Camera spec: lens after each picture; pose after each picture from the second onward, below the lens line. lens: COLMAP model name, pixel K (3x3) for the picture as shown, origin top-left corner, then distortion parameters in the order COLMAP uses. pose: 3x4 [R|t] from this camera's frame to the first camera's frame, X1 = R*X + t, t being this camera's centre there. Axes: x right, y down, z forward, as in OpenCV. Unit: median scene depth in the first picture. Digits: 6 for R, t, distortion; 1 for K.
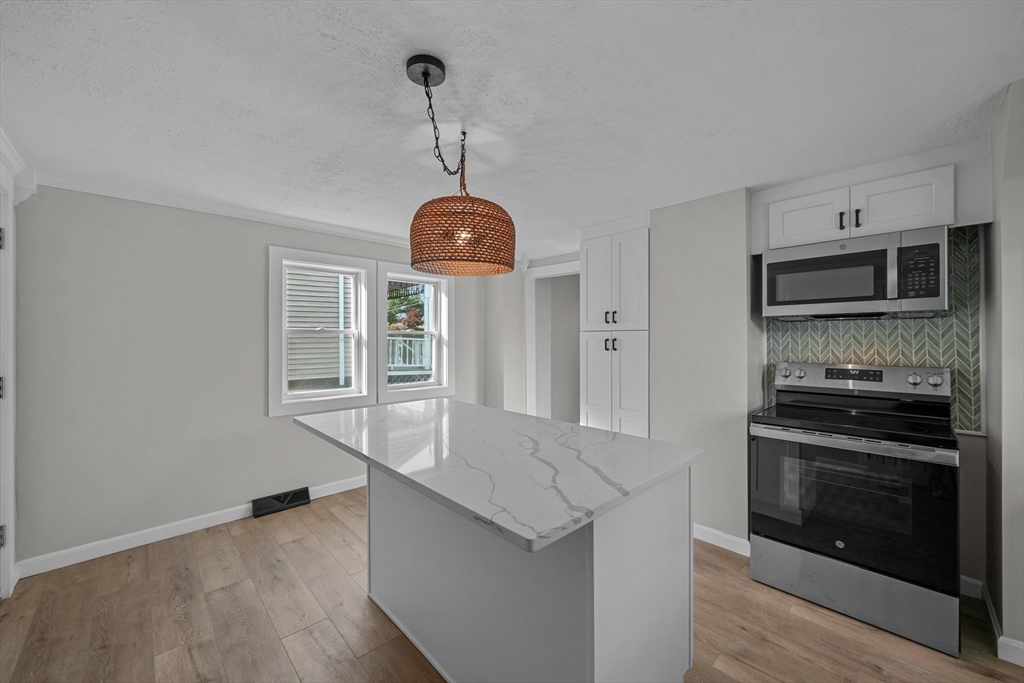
lens RADIAL K [[393.9, 0, 506.5], [0, 393.9, 337.8], [0, 0, 1]] dist [-0.001673, -0.000443]
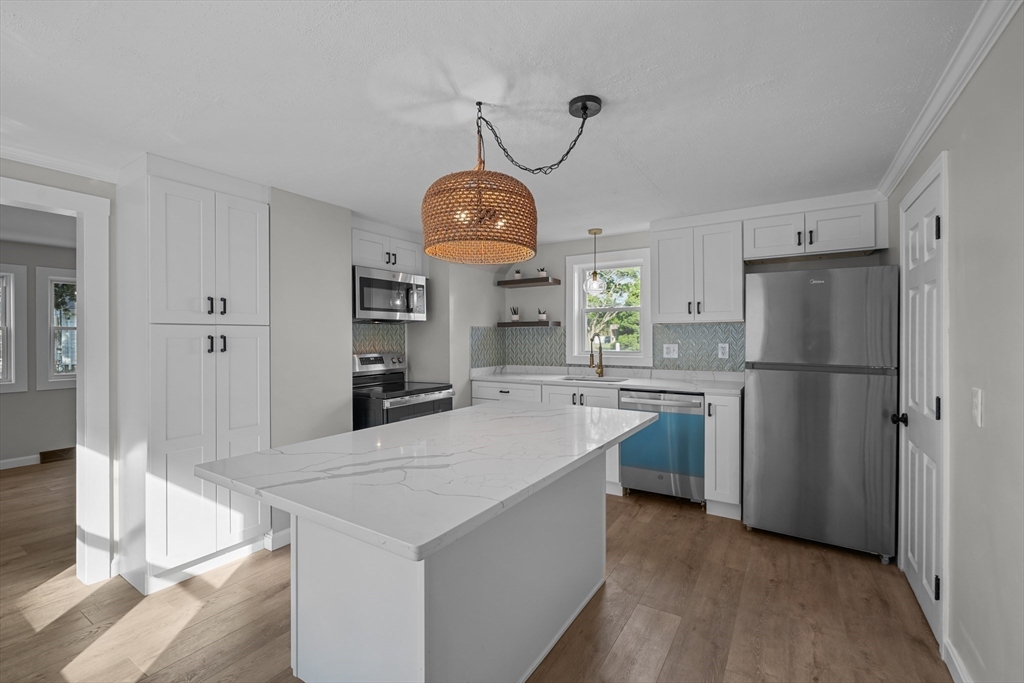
lens RADIAL K [[436.6, 0, 506.1], [0, 436.6, 336.4], [0, 0, 1]] dist [-0.002020, -0.000085]
pose [[-0.236039, 0.006600, 0.971721, -0.864986], [0.007437, 0.999960, -0.004986, 0.015436], [-0.971715, 0.006050, -0.236079, 0.931346]]
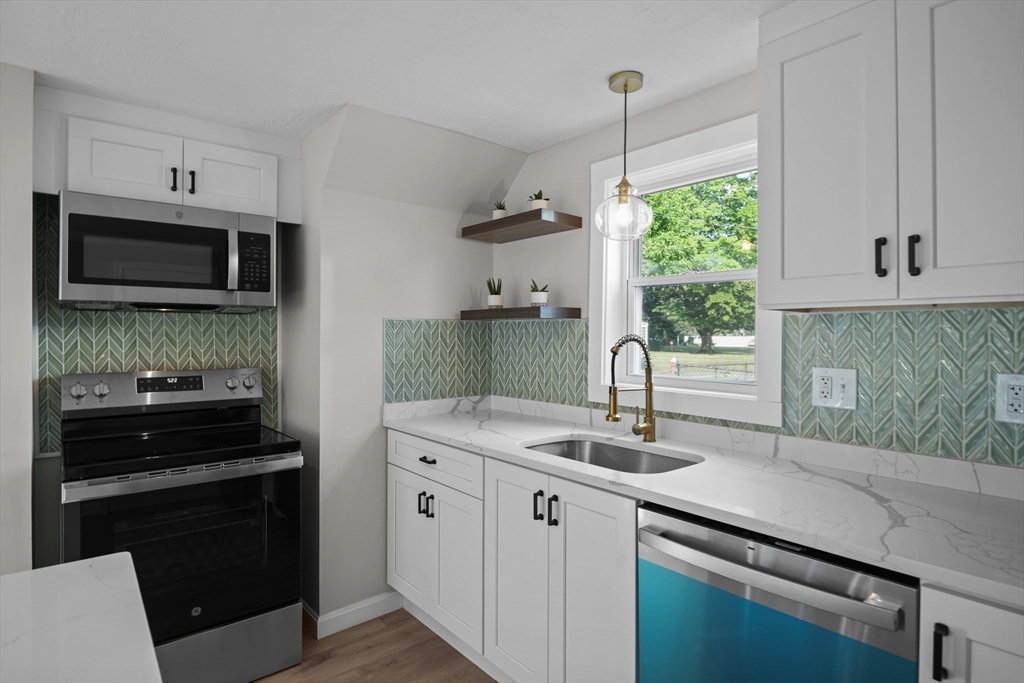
lens RADIAL K [[537.9, 0, 506.9], [0, 537.9, 331.4], [0, 0, 1]] dist [-0.010710, -0.000512]
pose [[0.073041, 0.007878, 0.997298, -0.111068], [-0.002867, 0.999966, -0.007689, -0.002212], [-0.997325, -0.002297, 0.073061, 0.285364]]
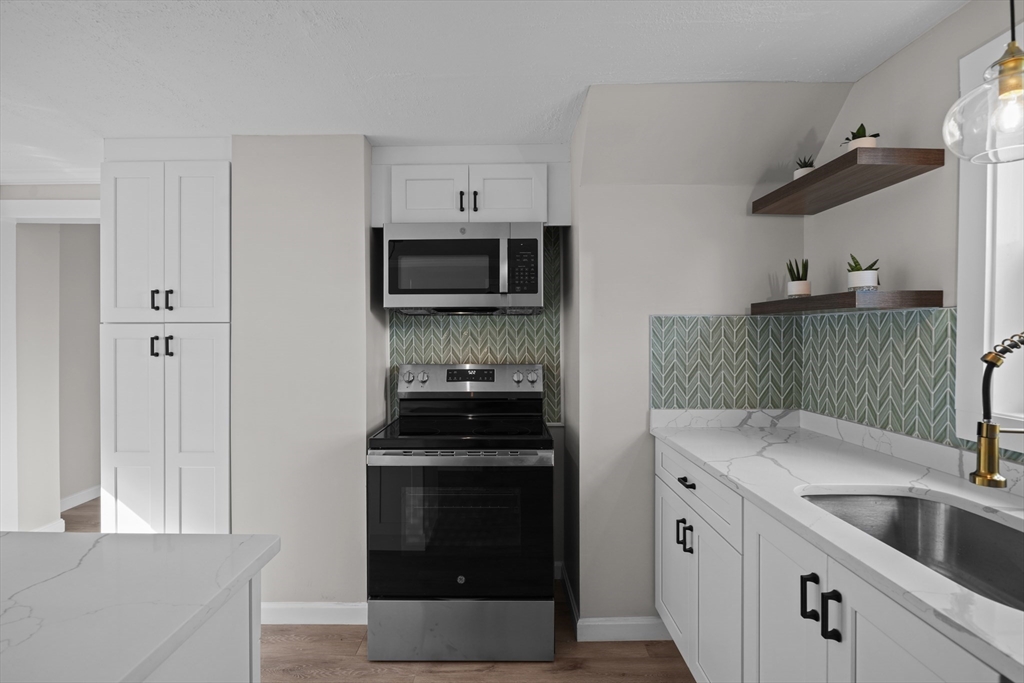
lens RADIAL K [[474.9, 0, 500.5], [0, 474.9, 334.0], [0, 0, 1]] dist [0.001378, -0.003117]
pose [[0.699425, 0.001164, 0.714705, 0.151938], [-0.000506, 0.999999, -0.001133, -0.000568], [-0.714706, 0.000431, 0.699425, 0.192112]]
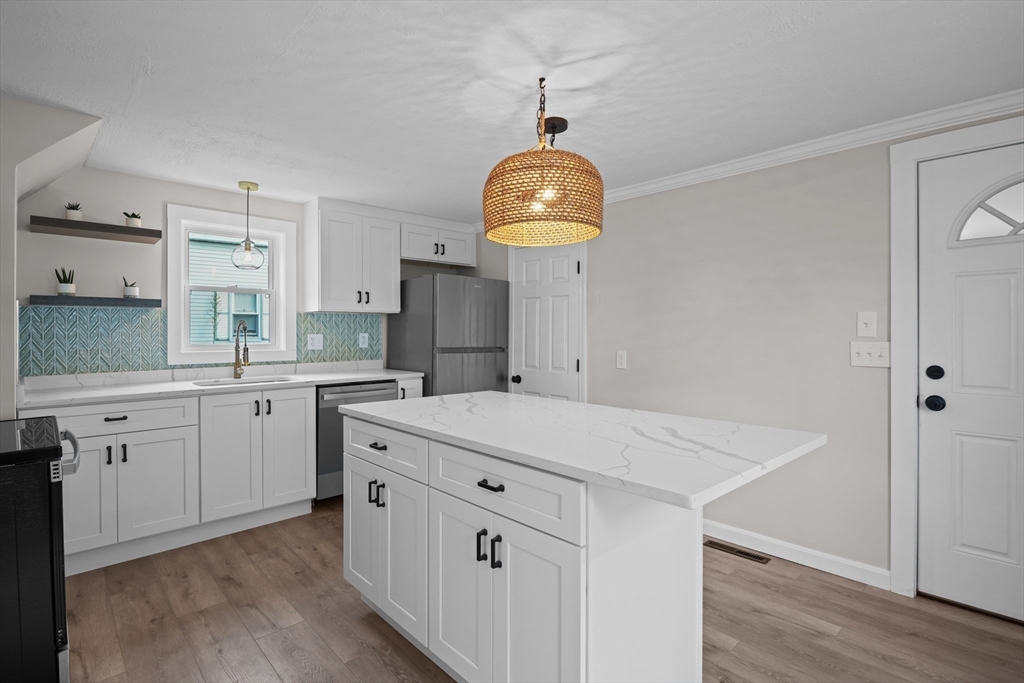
lens RADIAL K [[509.0, 0, 505.6], [0, 509.0, 332.0], [0, 0, 1]] dist [-0.004857, -0.000359]
pose [[-0.999987, 0.002155, 0.004570, -0.026986], [0.002187, 0.999973, 0.007049, 0.023030], [-0.004555, 0.007058, -0.999965, 1.721671]]
